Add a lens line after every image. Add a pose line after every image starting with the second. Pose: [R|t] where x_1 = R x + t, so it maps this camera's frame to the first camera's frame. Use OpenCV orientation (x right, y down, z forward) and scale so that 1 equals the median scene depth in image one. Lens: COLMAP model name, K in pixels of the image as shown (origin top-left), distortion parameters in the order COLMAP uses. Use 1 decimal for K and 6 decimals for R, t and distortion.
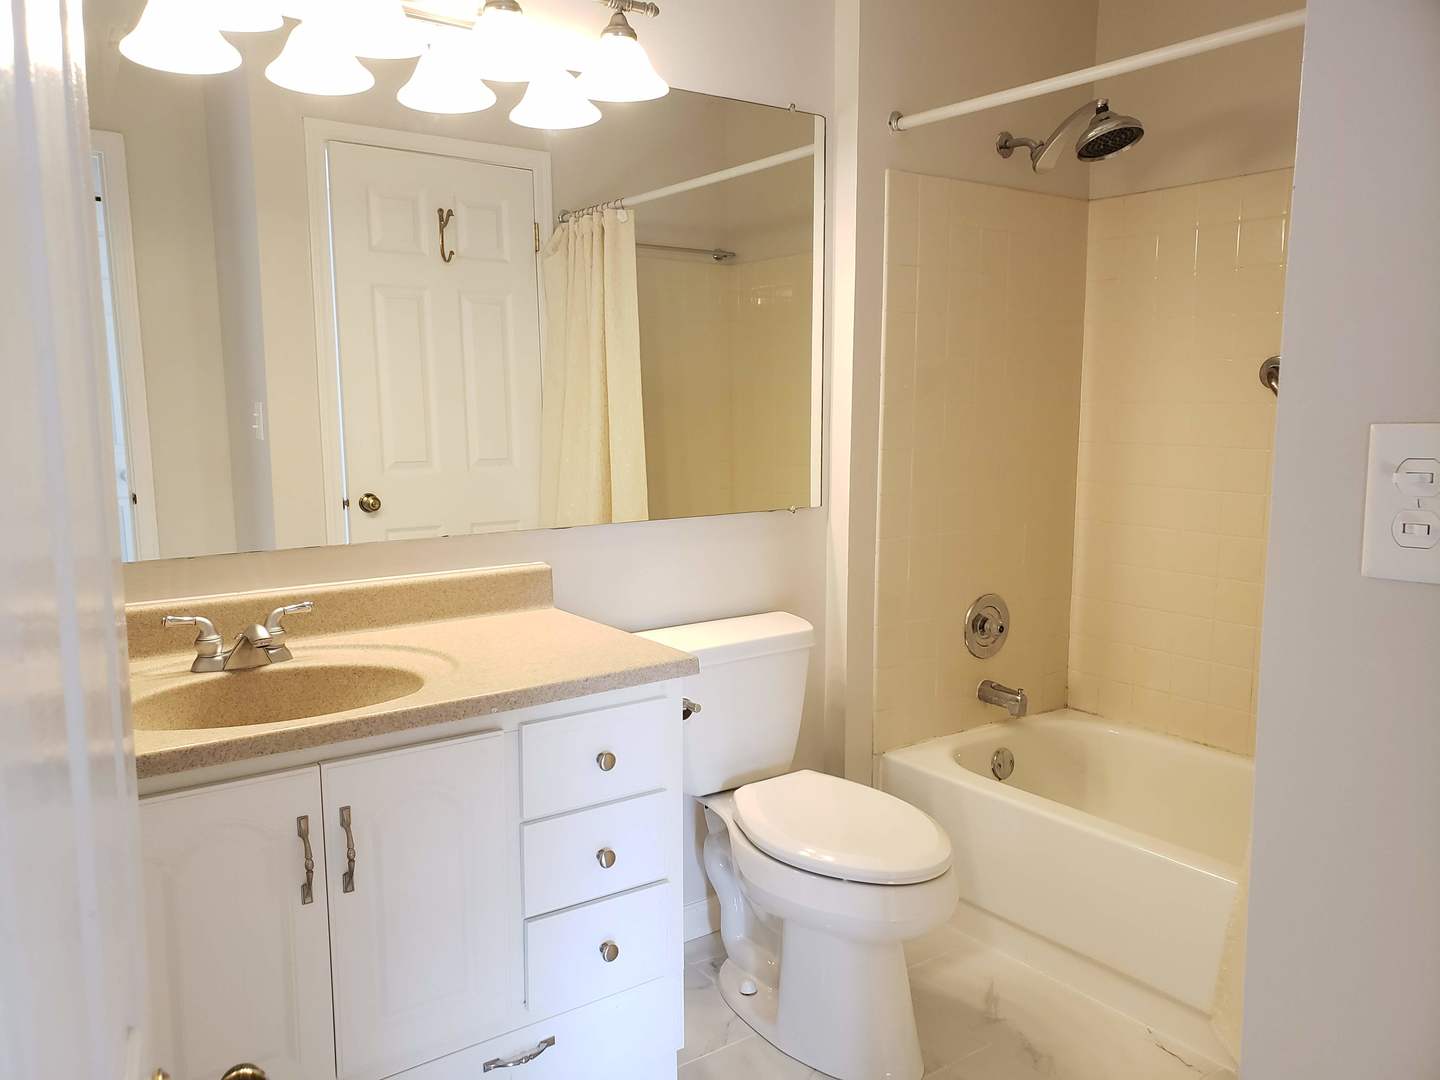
lens RADIAL K [[1118.5, 0, 716.3], [0, 1118.5, 551.5], [0, 0, 1]] dist [0.030919, -0.014014]
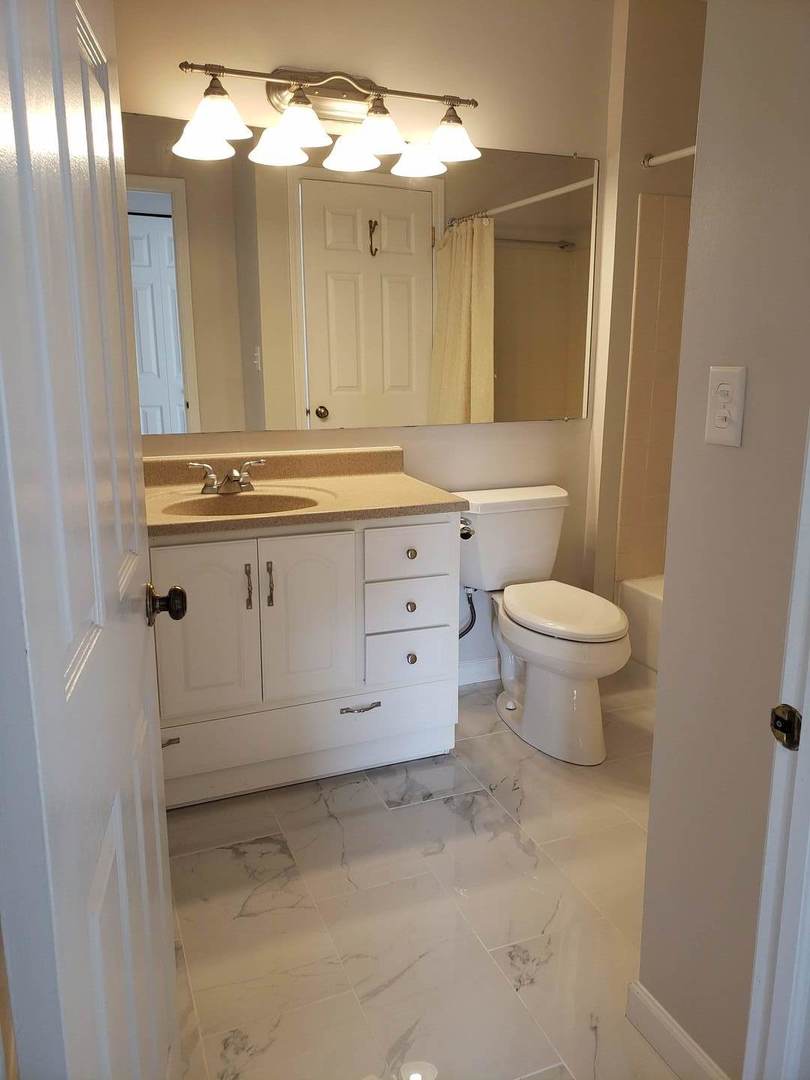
lens RADIAL K [[838.9, 0, 422.0], [0, 838.9, 528.2], [0, 0, 1]] dist [0.030919, -0.014014]
pose [[0.975054, 0.055209, -0.214994, 0.159763], [-0.037950, 0.995777, 0.083594, 0.027001], [0.218701, -0.073349, 0.973031, -0.234691]]
